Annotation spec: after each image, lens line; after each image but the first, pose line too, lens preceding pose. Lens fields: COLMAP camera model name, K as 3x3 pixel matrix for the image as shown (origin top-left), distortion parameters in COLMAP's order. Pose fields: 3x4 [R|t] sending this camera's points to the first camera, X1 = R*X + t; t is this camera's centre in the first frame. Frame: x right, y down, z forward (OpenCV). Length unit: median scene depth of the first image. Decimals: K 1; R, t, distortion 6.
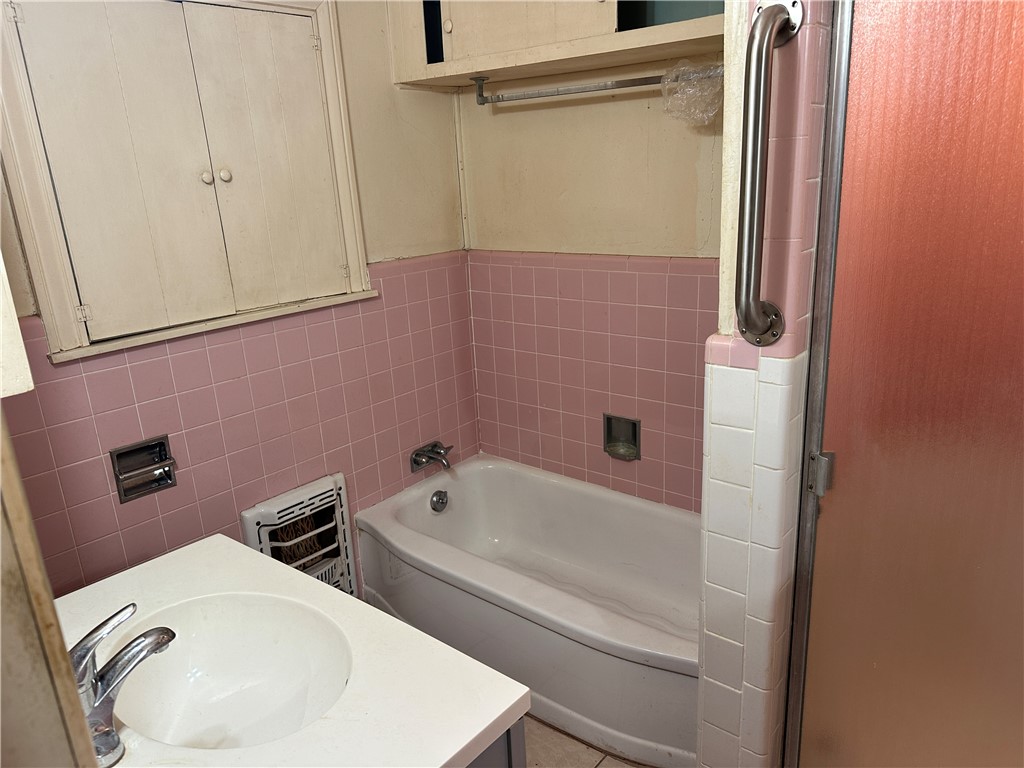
lens RADIAL K [[720.9, 0, 513.8], [0, 720.9, 386.6], [0, 0, 1]] dist [0.024250, -0.037474]
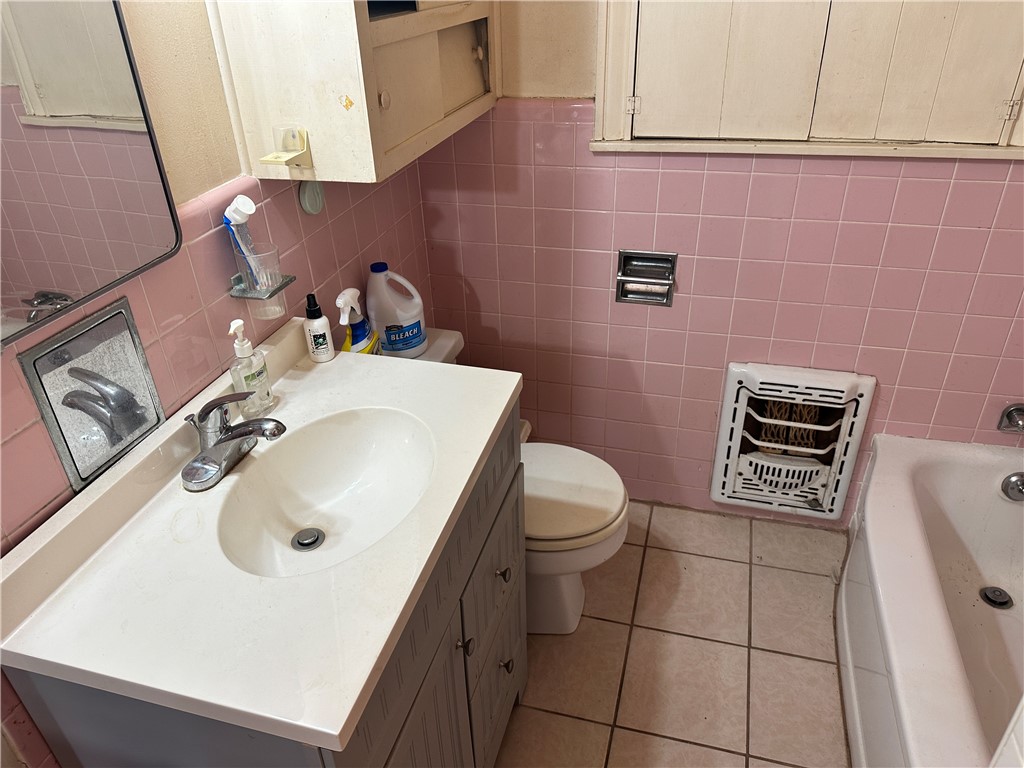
lens RADIAL K [[720.9, 0, 512.3], [0, 720.9, 387.0], [0, 0, 1]] dist [0.024250, -0.037474]
pose [[0.408728, 0.499507, -0.763829, 0.198366], [-0.241428, 0.866291, 0.437323, -0.117811], [0.880144, 0.005664, 0.474672, 0.294078]]
